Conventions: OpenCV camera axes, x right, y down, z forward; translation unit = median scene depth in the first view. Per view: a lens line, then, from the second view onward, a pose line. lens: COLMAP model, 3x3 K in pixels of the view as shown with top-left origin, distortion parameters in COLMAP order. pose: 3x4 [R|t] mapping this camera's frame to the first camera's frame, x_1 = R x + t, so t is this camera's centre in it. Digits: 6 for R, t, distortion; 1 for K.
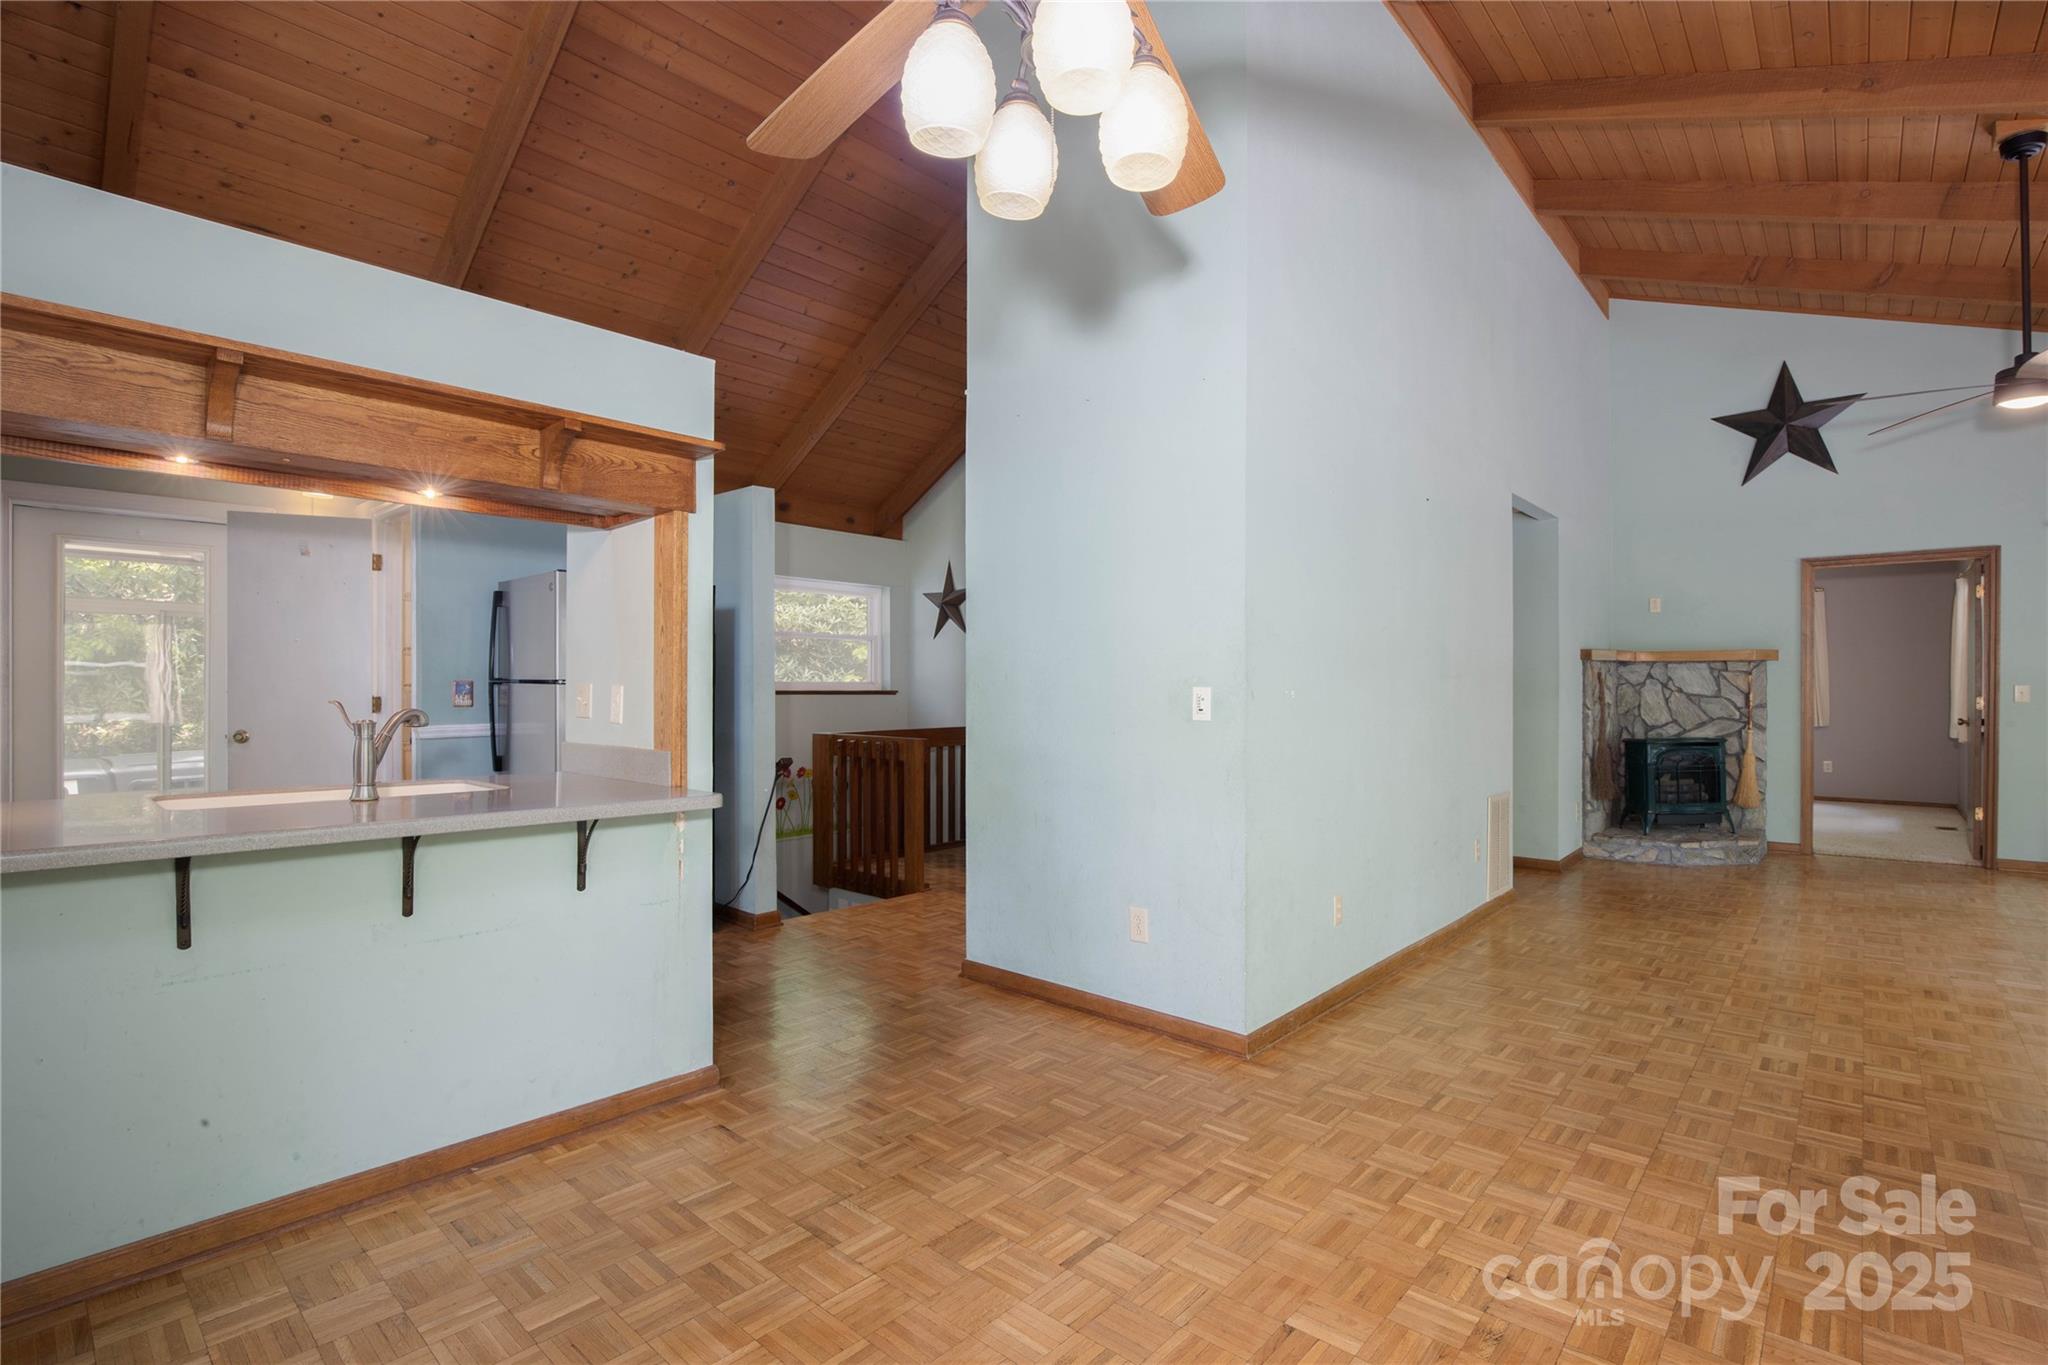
lens RADIAL K [[956.7, 0, 1023.8], [0, 956.7, 678.2], [0, 0, 1]] dist [-0.020505, 0.001185]
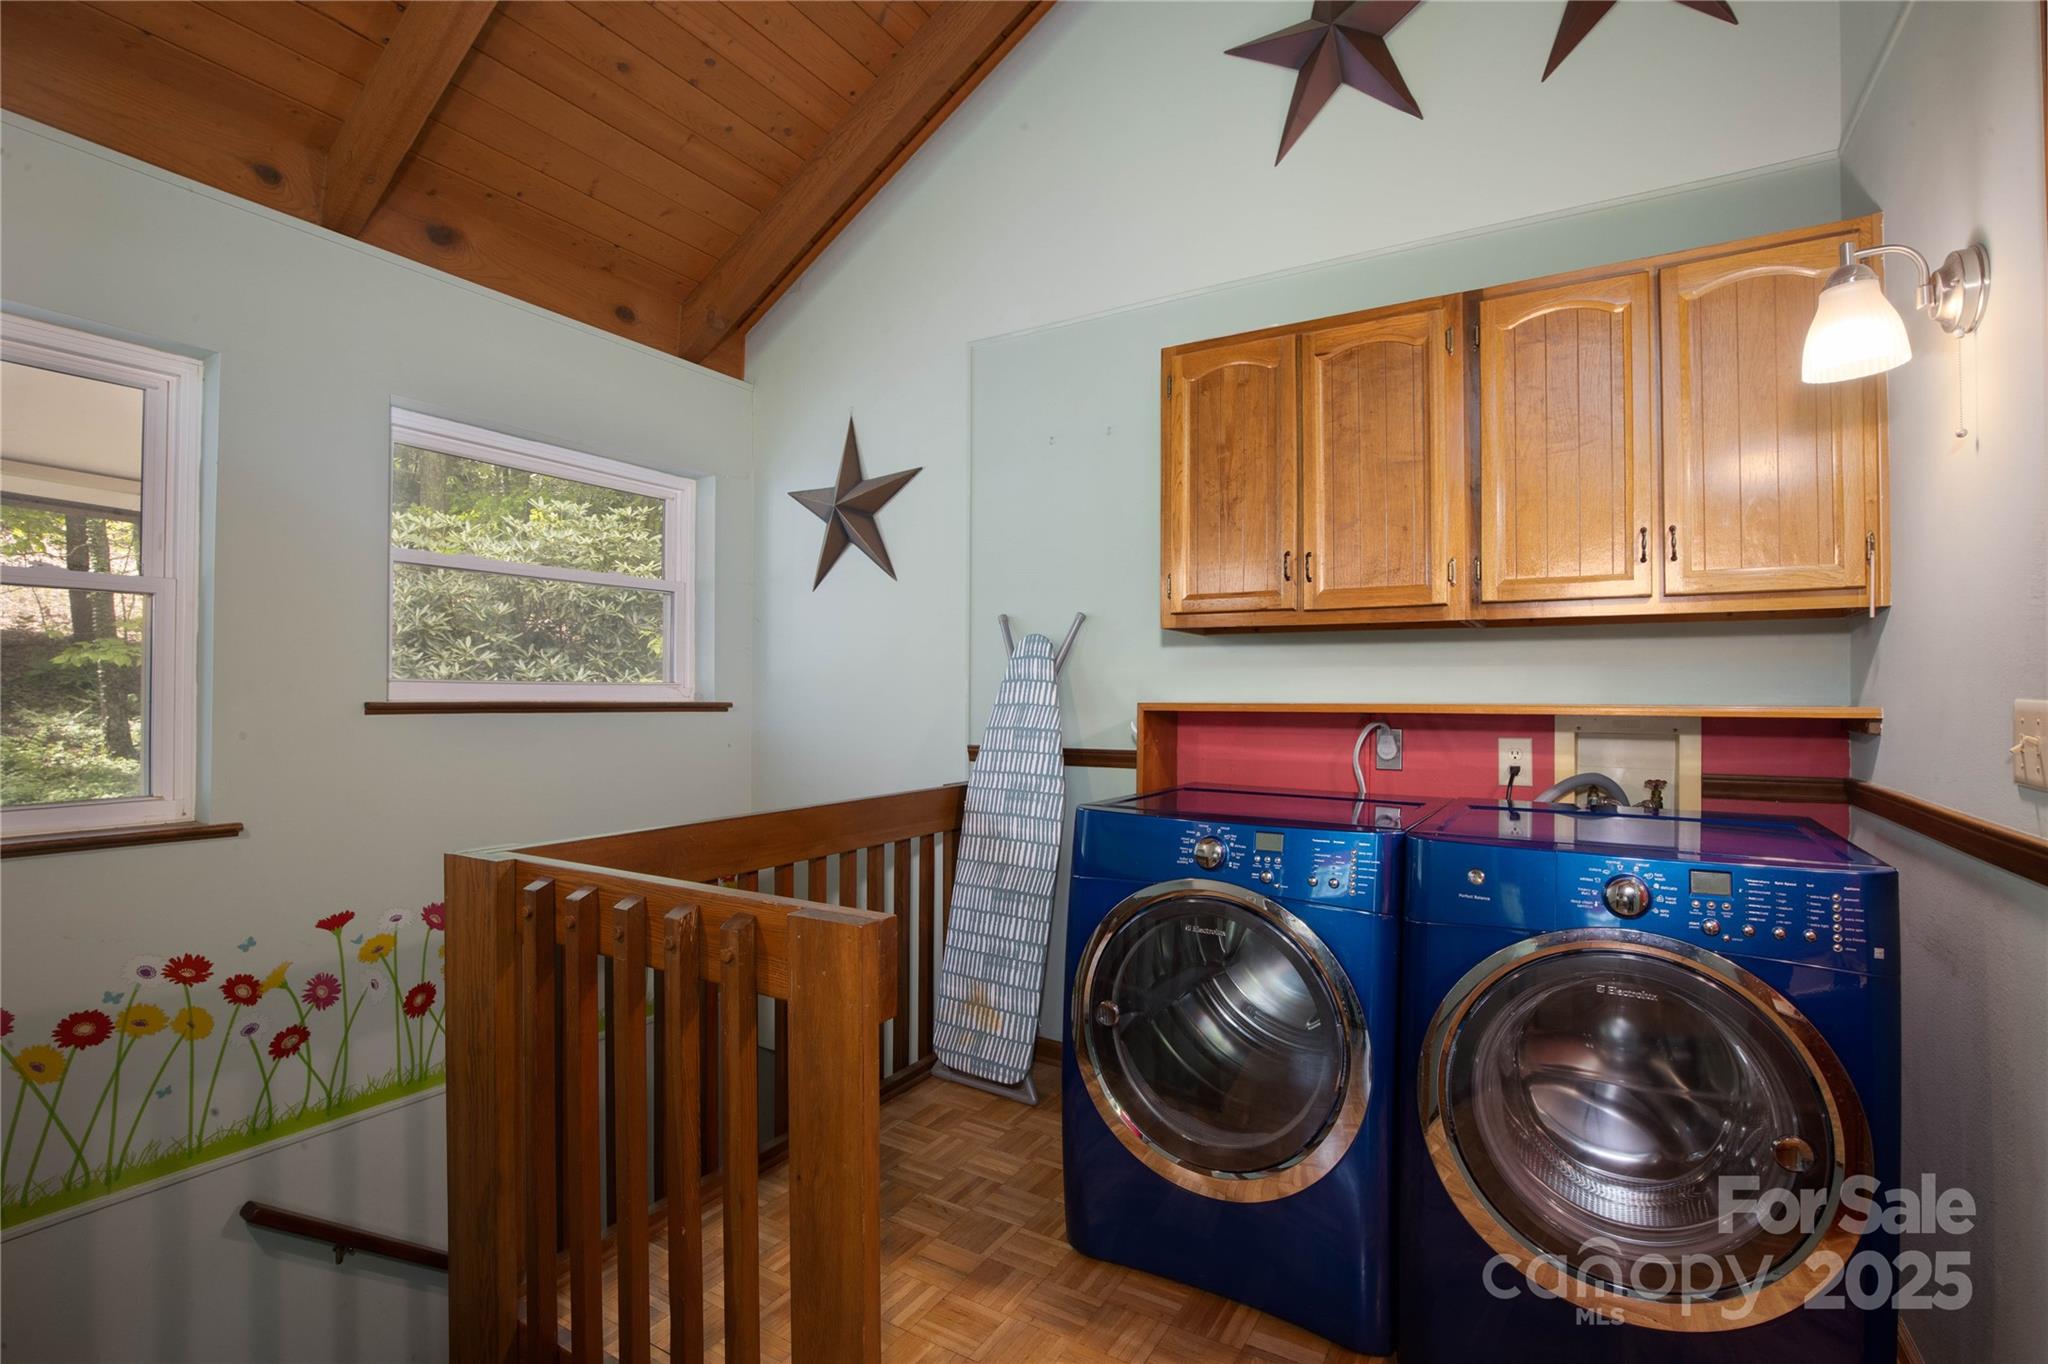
lens RADIAL K [[956.7, 0, 1013.9], [0, 956.7, 683.9], [0, 0, 1]] dist [-0.020505, 0.001185]
pose [[0.985342, 0.005742, 0.170492, -0.075120], [-0.004647, 0.999966, -0.006817, 0.006642], [-0.170525, 0.005925, 0.985335, 0.514948]]
